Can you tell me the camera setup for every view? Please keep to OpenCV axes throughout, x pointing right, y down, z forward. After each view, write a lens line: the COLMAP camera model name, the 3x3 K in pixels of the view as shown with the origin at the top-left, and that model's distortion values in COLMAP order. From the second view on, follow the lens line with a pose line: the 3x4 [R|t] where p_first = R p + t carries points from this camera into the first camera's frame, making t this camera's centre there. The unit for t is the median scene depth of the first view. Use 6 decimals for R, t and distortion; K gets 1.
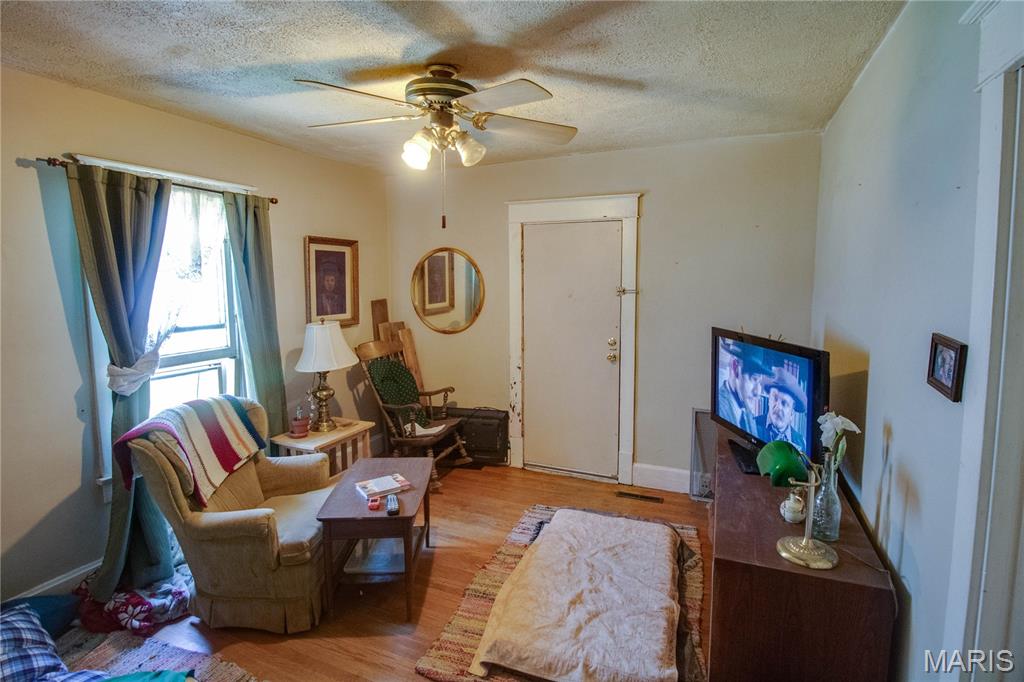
lens RADIAL K [[493.8, 0, 520.2], [0, 493.8, 333.6], [0, 0, 1]] dist [-0.003531, -0.003832]
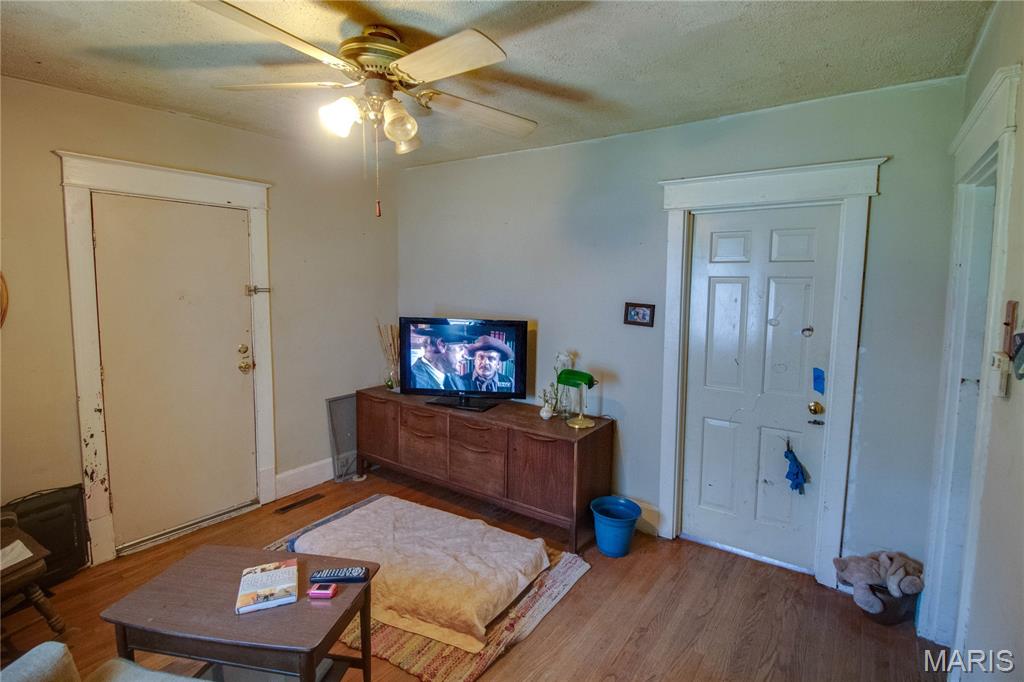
lens RADIAL K [[493.8, 0, 518.8], [0, 493.8, 332.2], [0, 0, 1]] dist [-0.003531, -0.003832]
pose [[0.215588, -0.098360, 0.971518, -0.568900], [0.097728, 0.992092, 0.078756, -0.033862], [-0.971582, 0.077966, 0.223495, 0.345611]]
